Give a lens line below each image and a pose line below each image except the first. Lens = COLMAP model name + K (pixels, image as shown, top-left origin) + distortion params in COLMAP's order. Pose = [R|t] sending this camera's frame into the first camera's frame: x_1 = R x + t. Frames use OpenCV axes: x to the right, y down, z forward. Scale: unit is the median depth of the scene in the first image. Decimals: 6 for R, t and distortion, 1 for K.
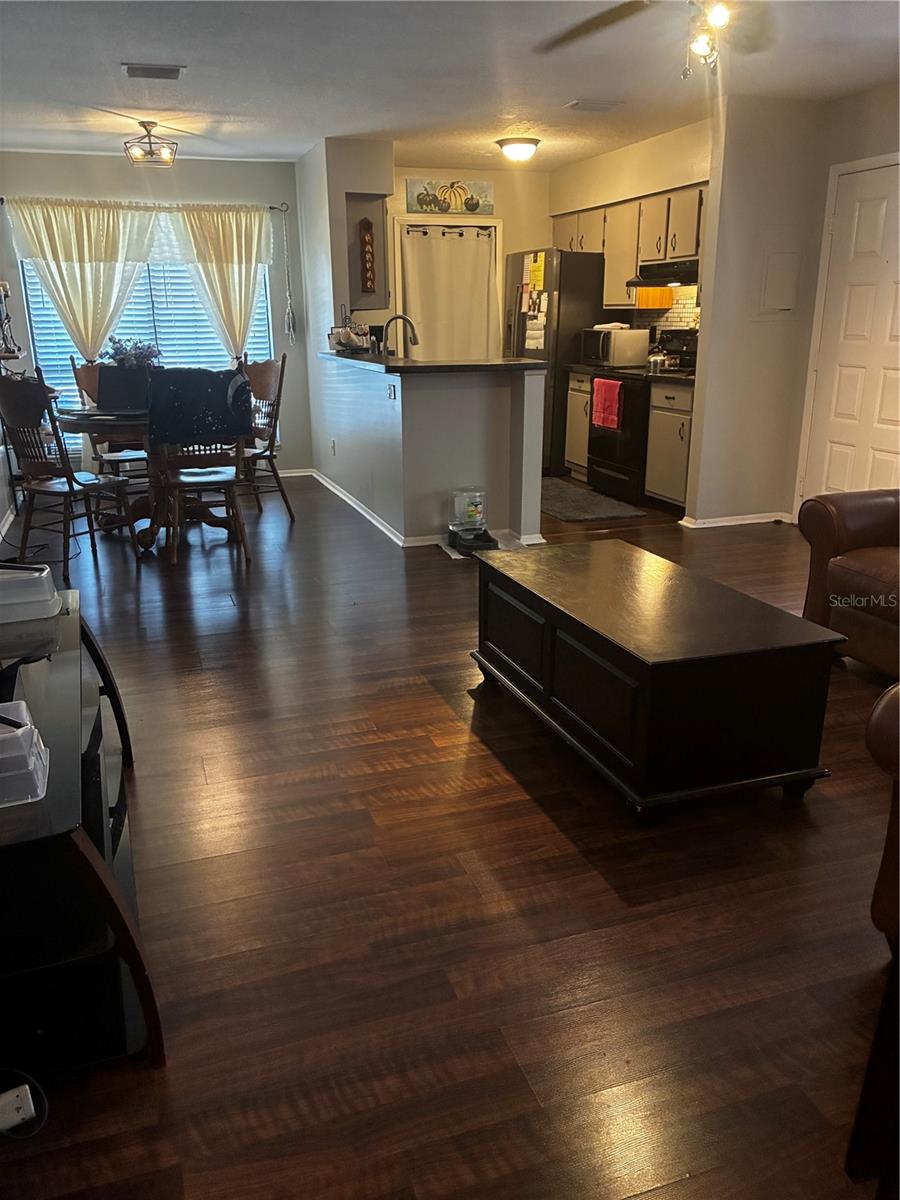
lens RADIAL K [[909.7, 0, 450.0], [0, 909.7, 600.0], [0, 0, 1]] dist [0.017959, 0.000232]
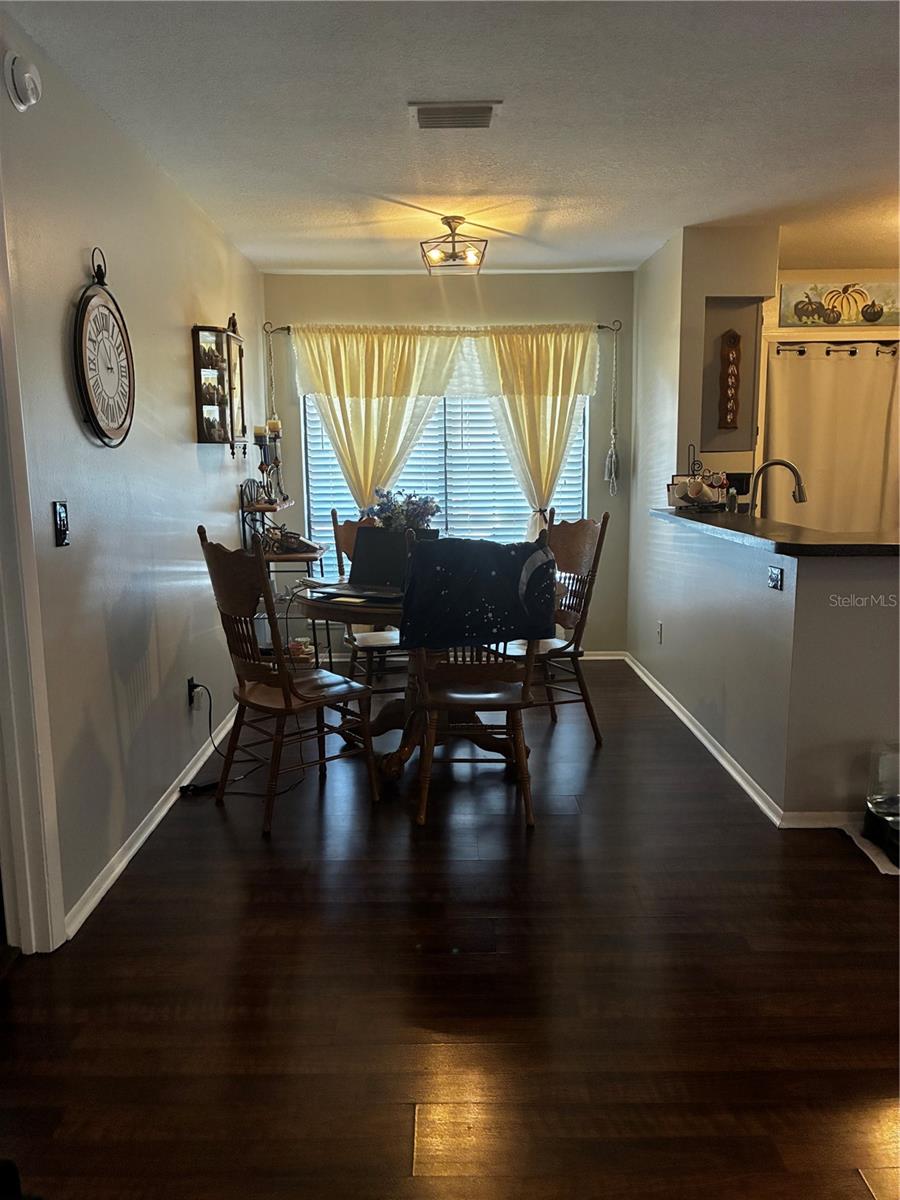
lens RADIAL K [[907.8, 0, 450.0], [0, 907.8, 600.0], [0, 0, 1]] dist [0.017285, -0.004145]
pose [[0.947957, 0.052858, -0.313980, -0.066390], [-0.097110, 0.987136, -0.127009, -0.094320], [0.303228, 0.150889, 0.940896, 0.287527]]
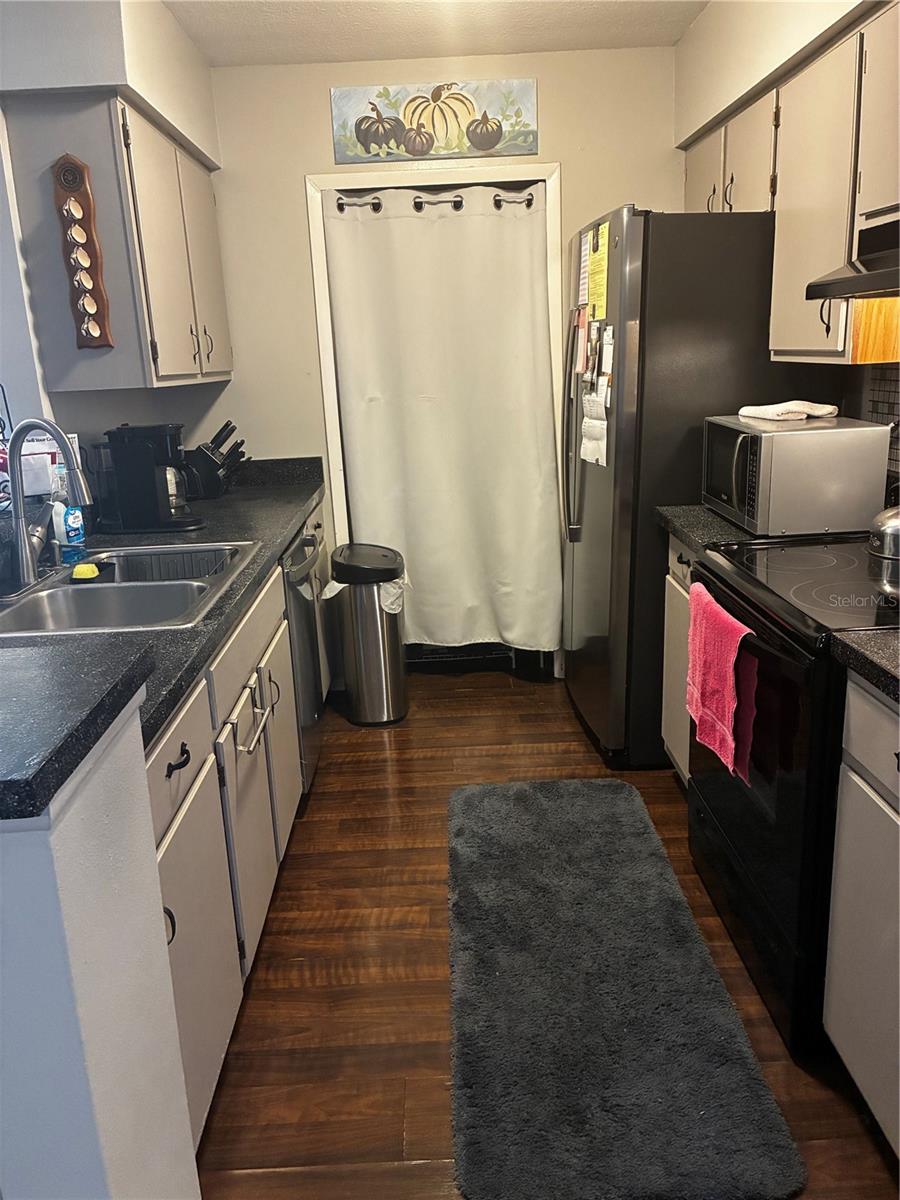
lens RADIAL K [[907.8, 0, 450.0], [0, 907.8, 600.0], [0, 0, 1]] dist [0.017285, -0.004145]
pose [[0.949567, 0.050452, -0.309479, 0.187412], [-0.059394, 0.998043, -0.019534, -0.236358], [0.307888, 0.036930, 0.950706, 0.695875]]
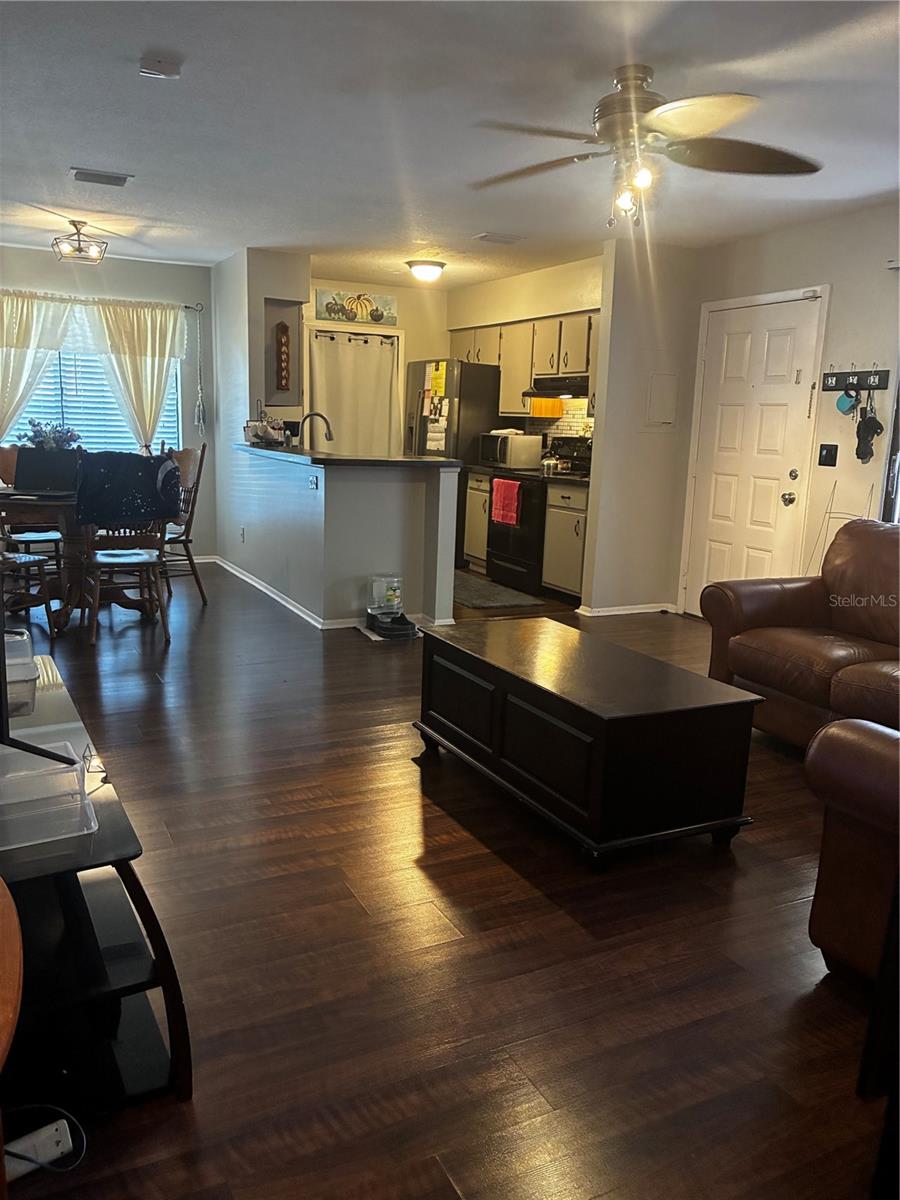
lens RADIAL K [[907.8, 0, 450.0], [0, 907.8, 600.0], [0, 0, 1]] dist [0.017285, -0.004145]
pose [[0.989291, 0.015219, 0.145160, -0.048751], [0.000448, 0.994228, -0.107286, 0.015729], [-0.145955, 0.106202, 0.983574, -0.032281]]
